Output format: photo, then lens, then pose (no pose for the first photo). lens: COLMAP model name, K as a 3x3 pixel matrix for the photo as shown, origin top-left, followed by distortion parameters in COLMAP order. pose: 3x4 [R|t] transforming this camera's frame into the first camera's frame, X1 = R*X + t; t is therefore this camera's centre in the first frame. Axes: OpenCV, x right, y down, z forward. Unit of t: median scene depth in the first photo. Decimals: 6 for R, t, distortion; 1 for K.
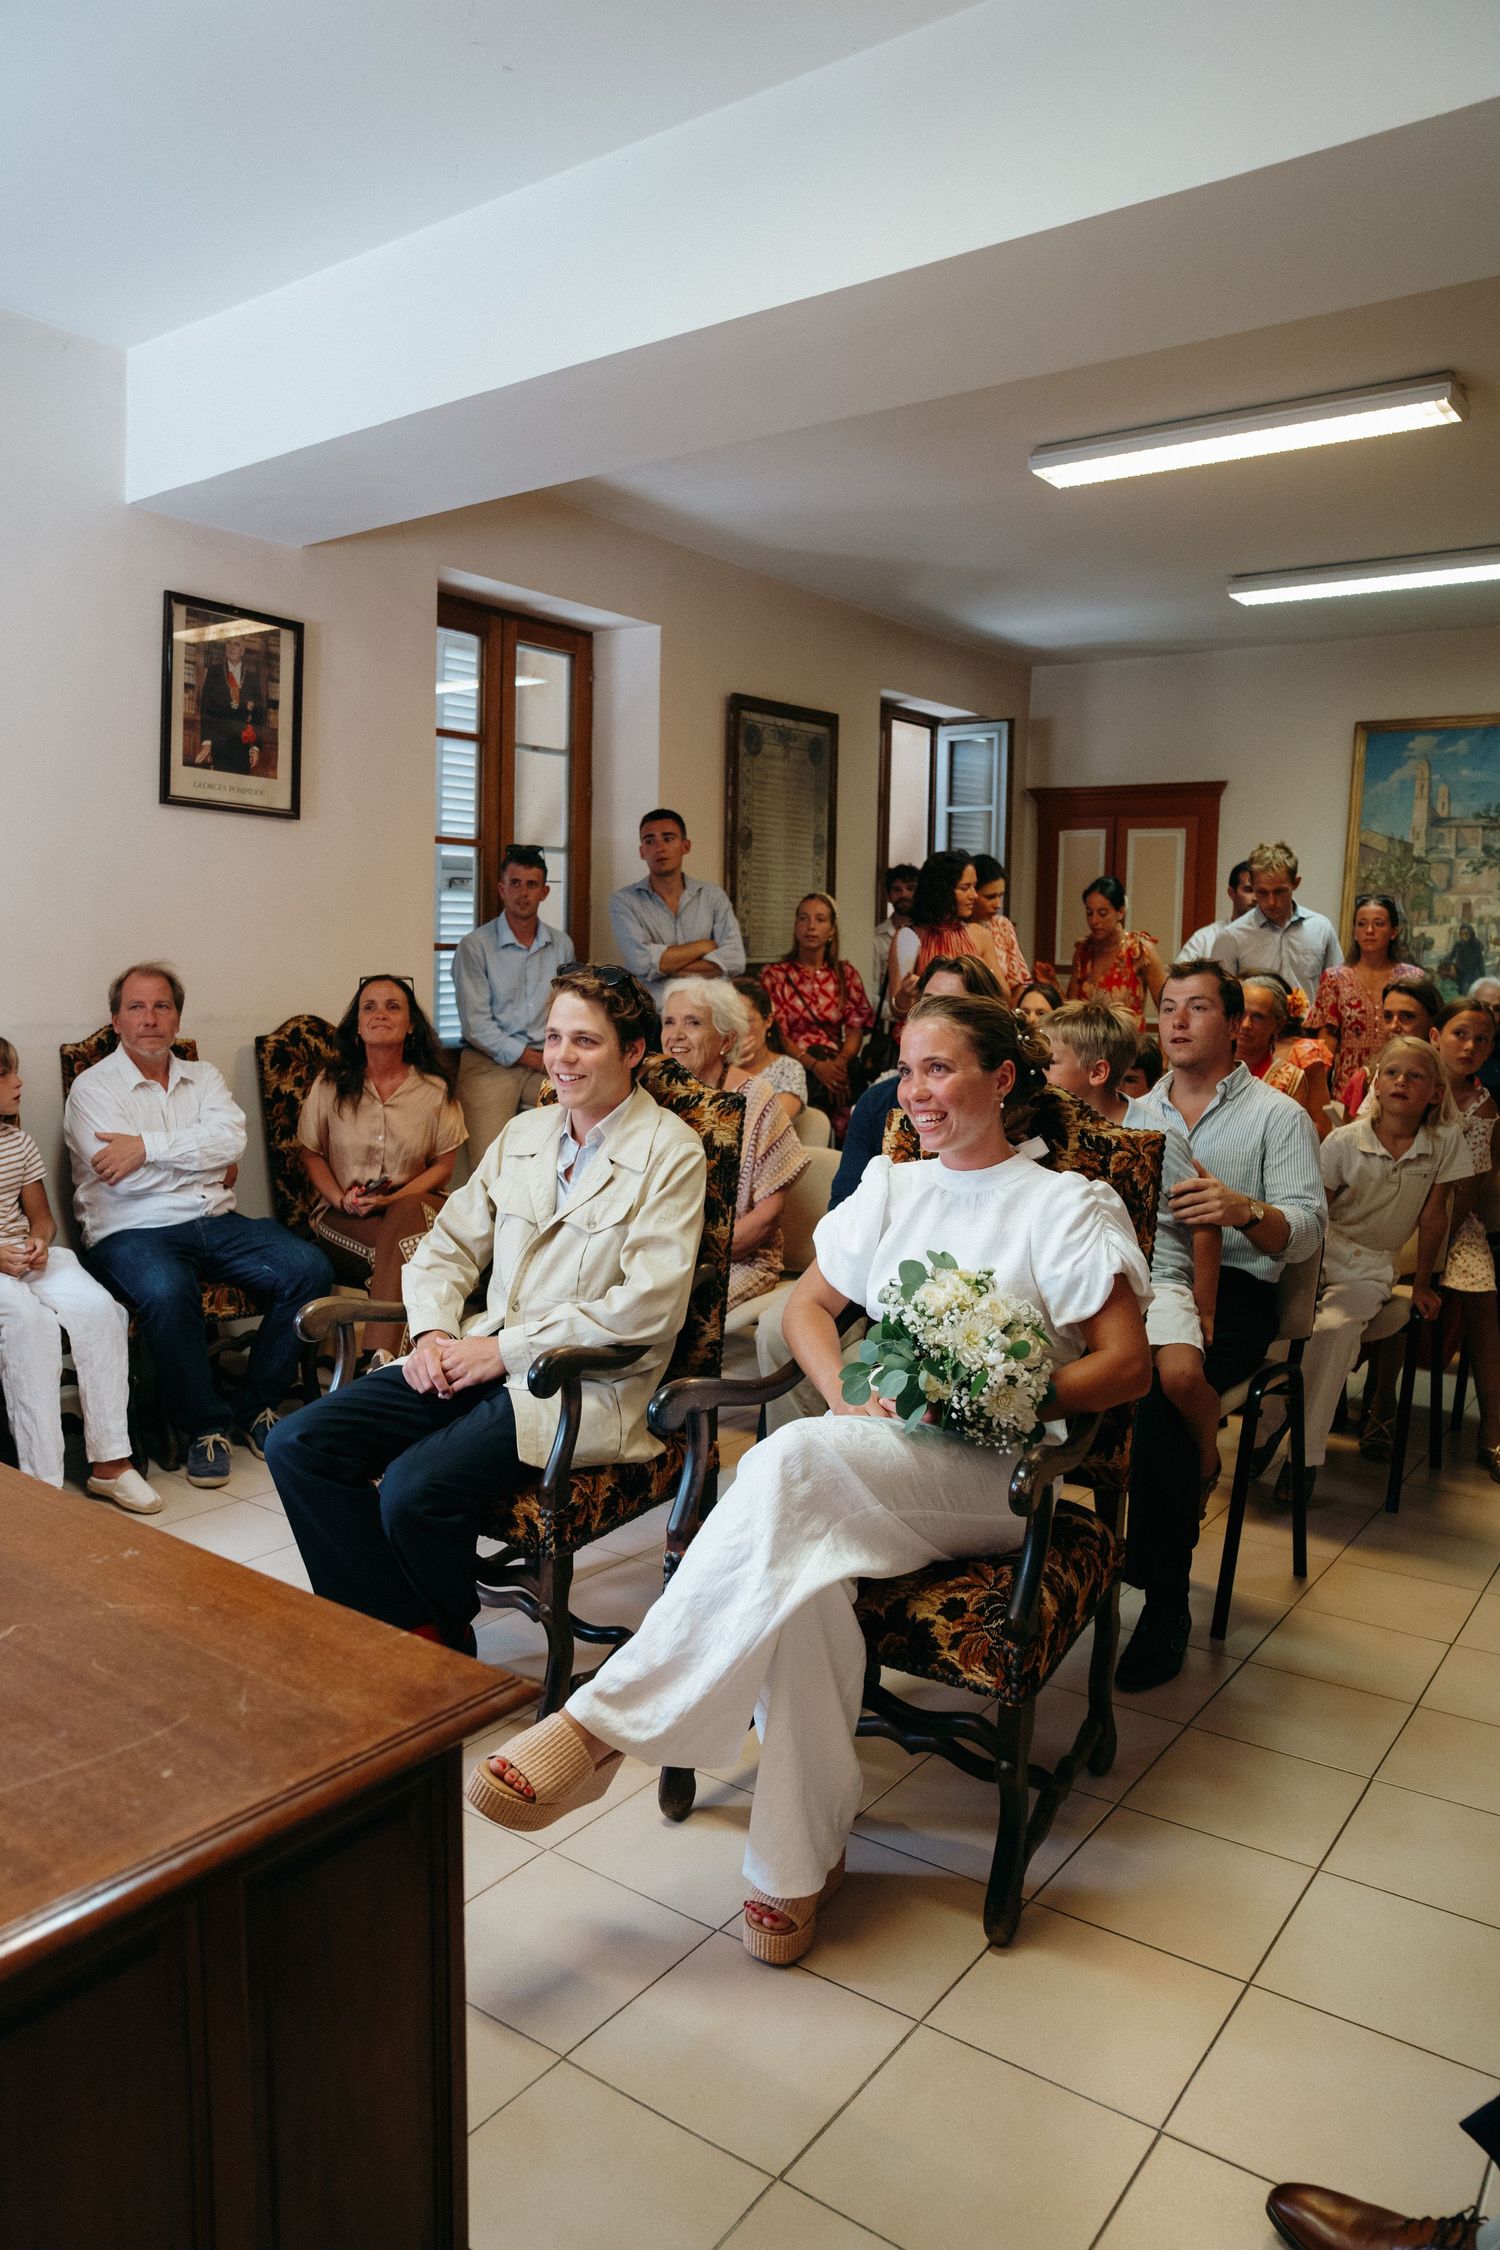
lens RADIAL K [[1559.5, 0, 767.8], [0, 1559.5, 1181.4], [0, 0, 1]] dist [-0.072332, 0.019180]
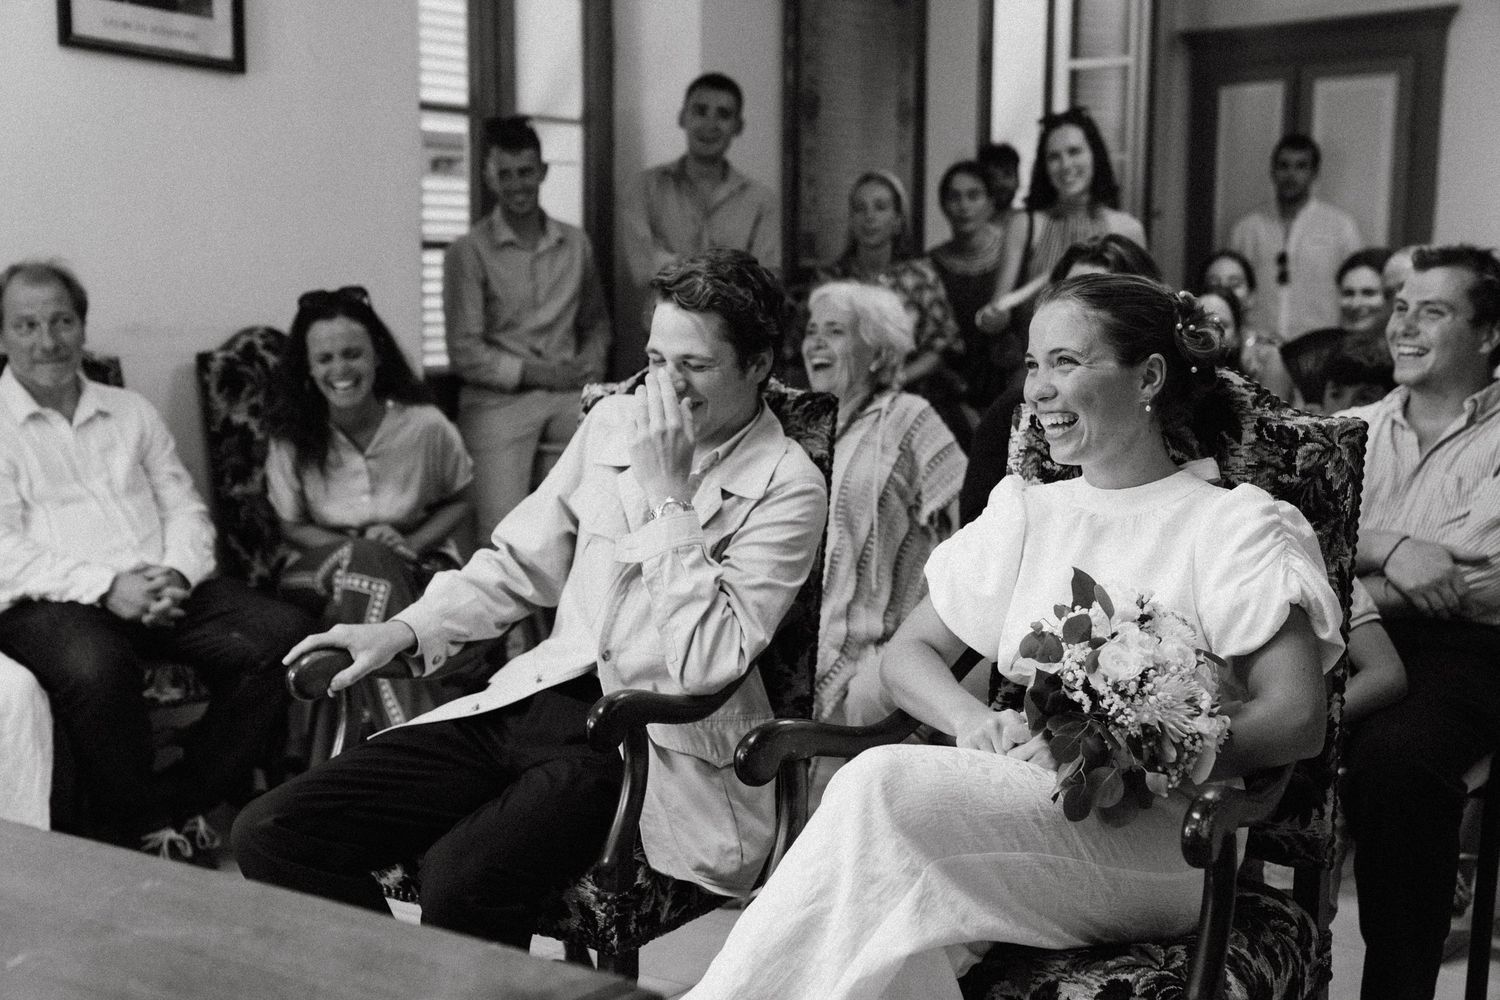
lens RADIAL K [[2089.3, 0, 755.9], [0, 2089.3, 543.2], [0, 0, 1]] dist [0.256126, 0.000000]
pose [[0.999547, -0.011152, -0.027955, -0.028836], [0.010373, 0.999558, -0.027849, 0.055382], [0.028253, 0.027546, 0.999221, -0.106755]]
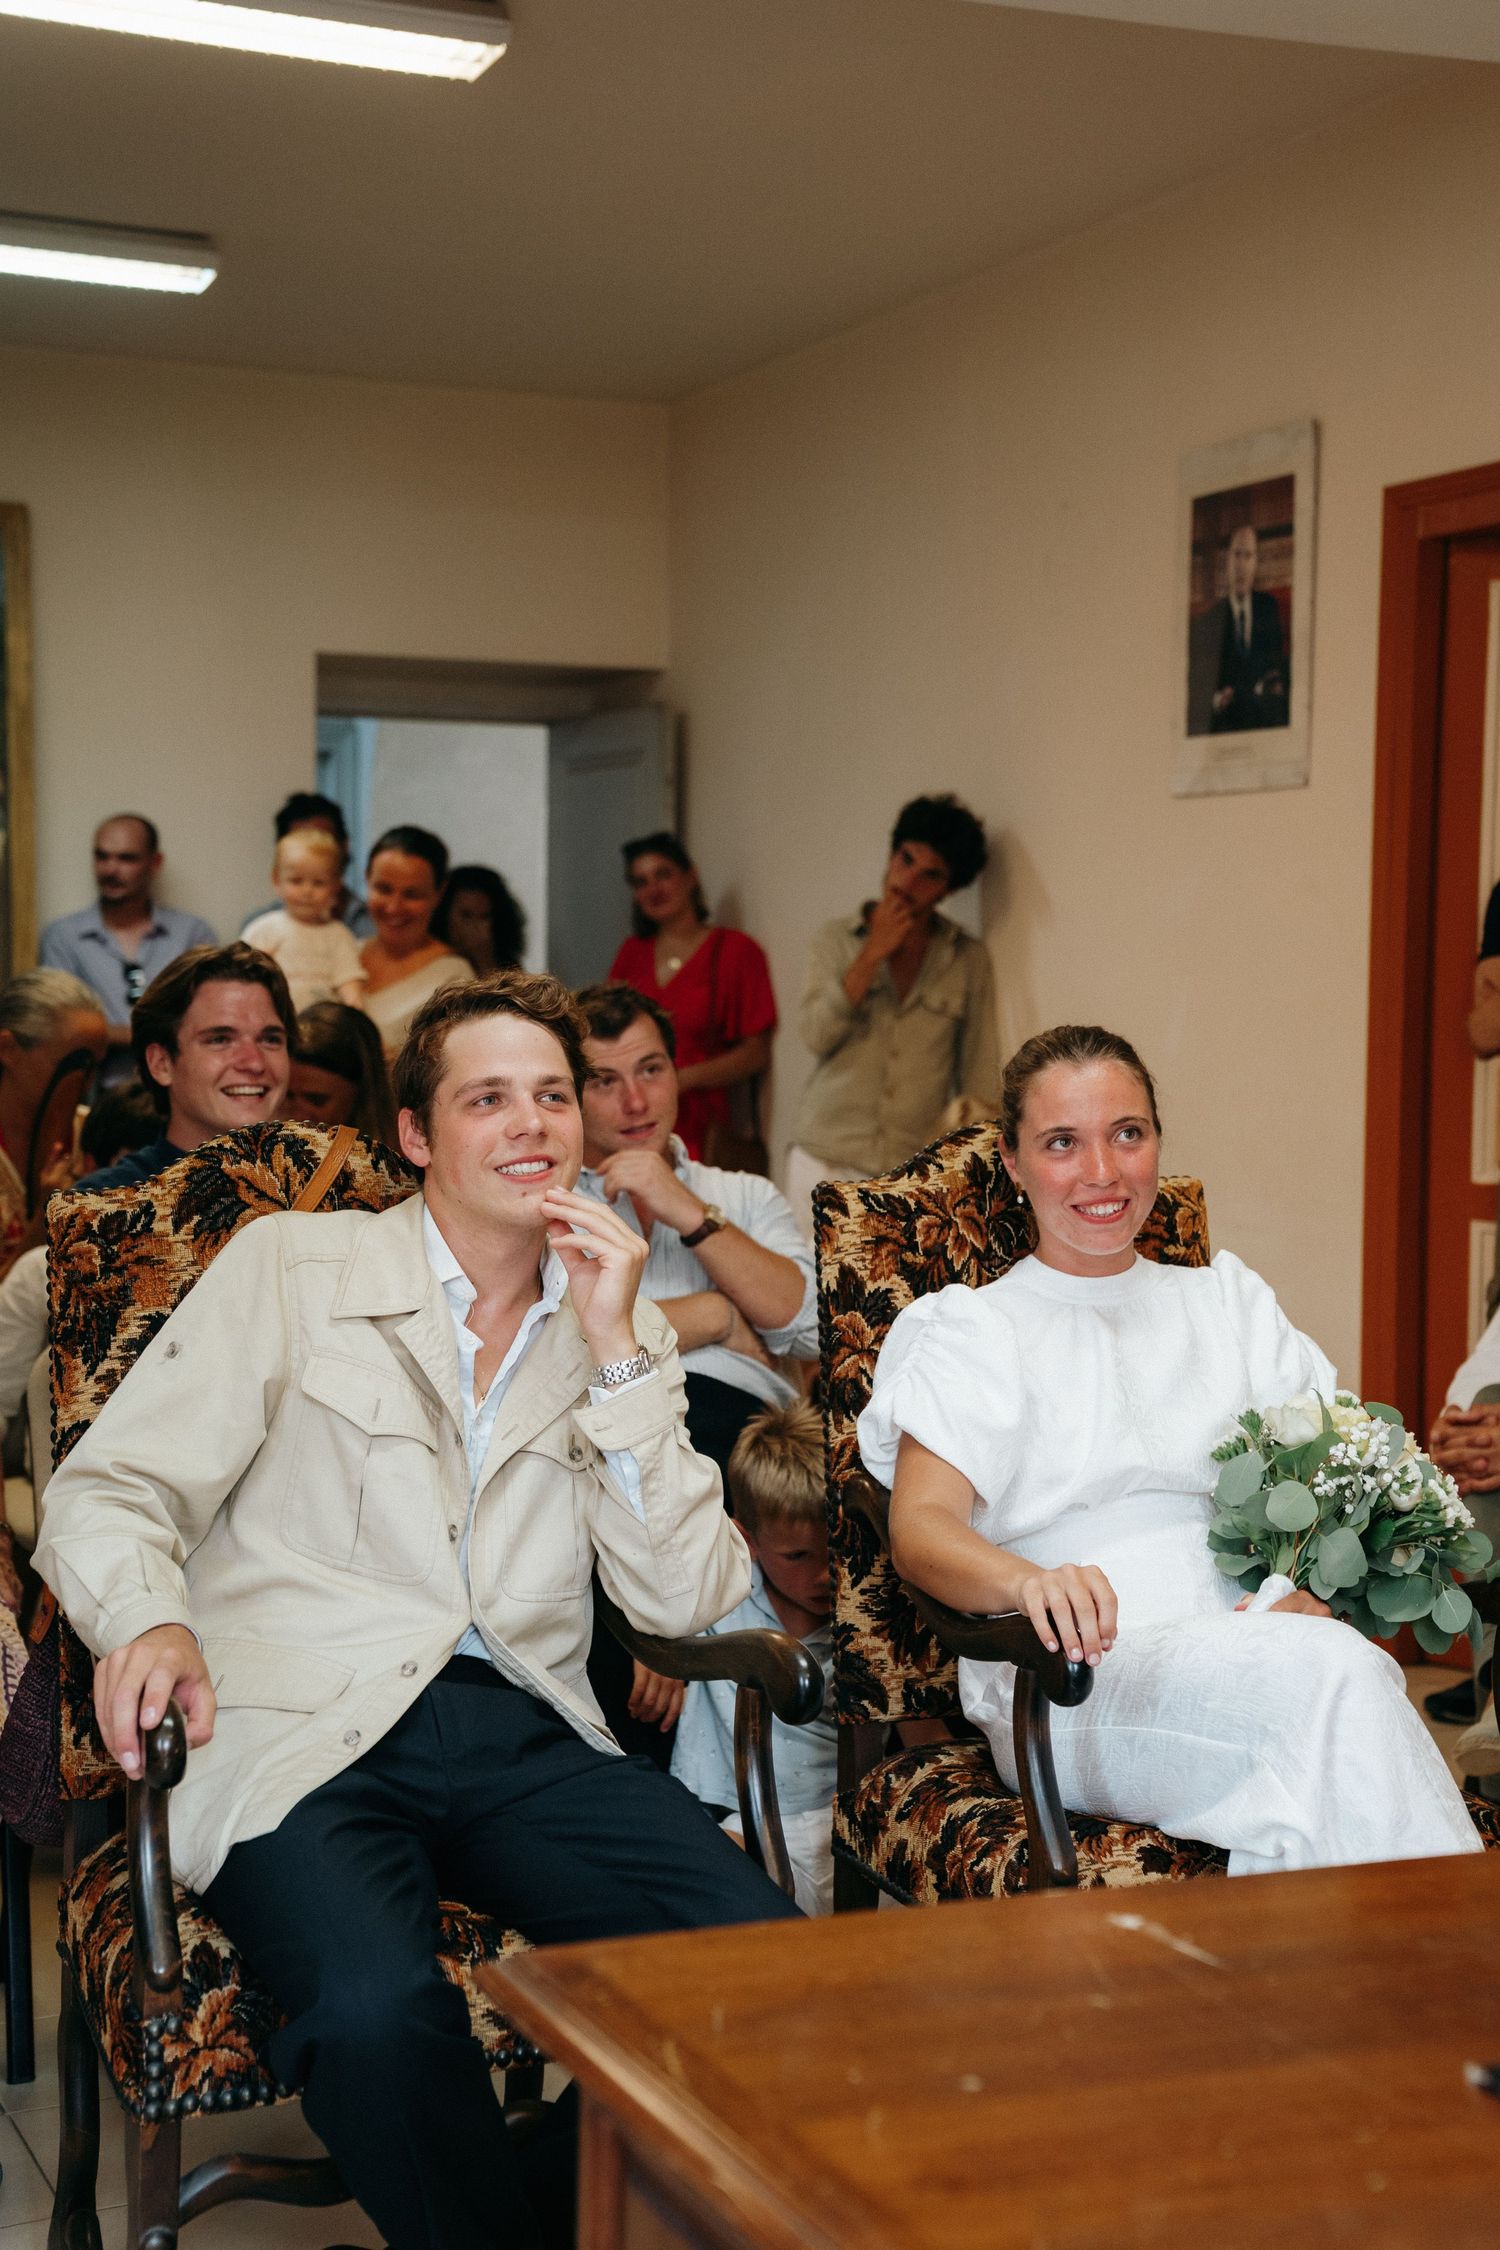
lens RADIAL K [[3134.0, 0, 737.8], [0, 3134.0, 1147.0], [0, 0, 1]] dist [0.256126, 0.000000]
pose [[0.547012, -0.058210, 0.835098, -0.995855], [0.122691, 0.992382, -0.011193, -0.052443], [-0.828085, 0.108582, 0.549987, 0.349314]]
